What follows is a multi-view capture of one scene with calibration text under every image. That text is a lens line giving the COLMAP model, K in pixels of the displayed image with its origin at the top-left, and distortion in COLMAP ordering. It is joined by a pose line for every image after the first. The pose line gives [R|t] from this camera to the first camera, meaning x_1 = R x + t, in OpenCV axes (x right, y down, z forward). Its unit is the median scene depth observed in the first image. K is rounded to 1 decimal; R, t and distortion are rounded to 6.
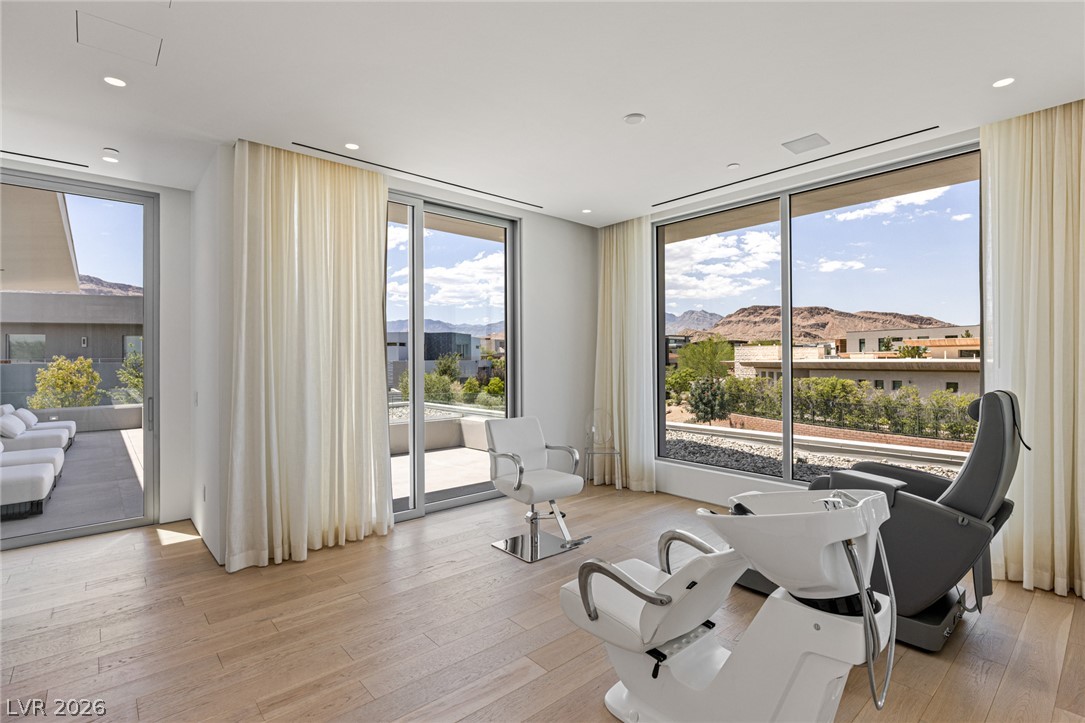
lens RADIAL K [[513.5, 0, 548.8], [0, 513.5, 360.1], [0, 0, 1]] dist [0.001372, 0.000520]
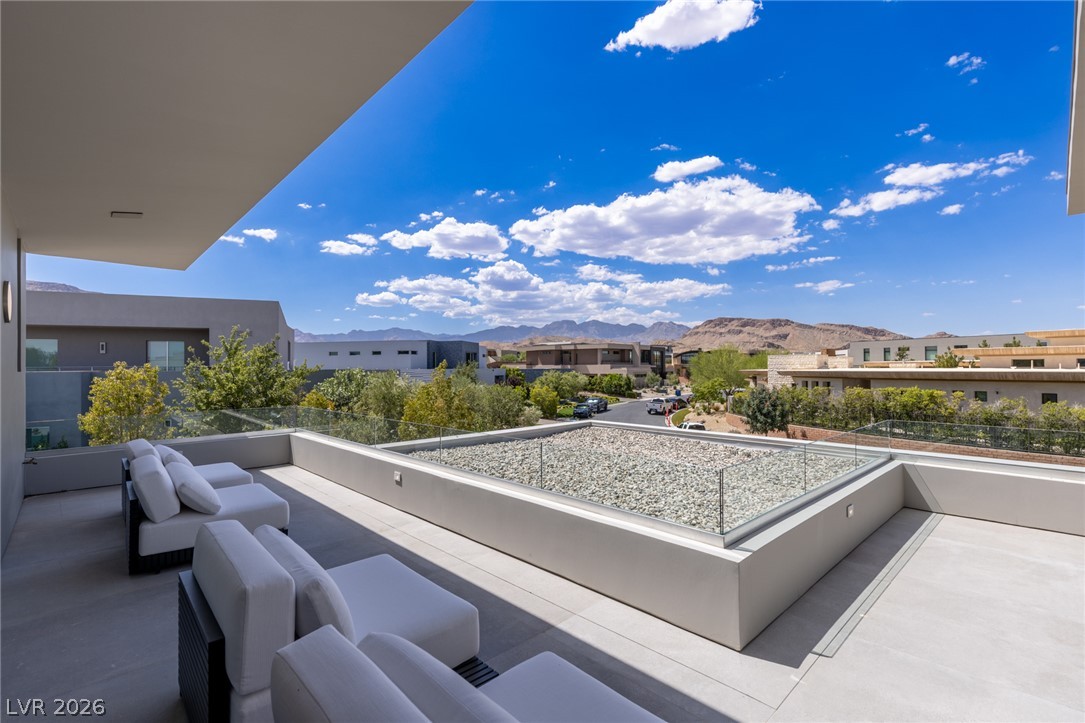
lens RADIAL K [[486.8, 0, 538.2], [0, 486.8, 367.0], [0, 0, 1]] dist [0.017262, 0.000749]
pose [[0.999558, 0.002505, 0.029608, -0.105341], [-0.002416, 0.999992, -0.003045, -0.000210], [-0.029616, 0.002972, 0.999557, 0.065563]]
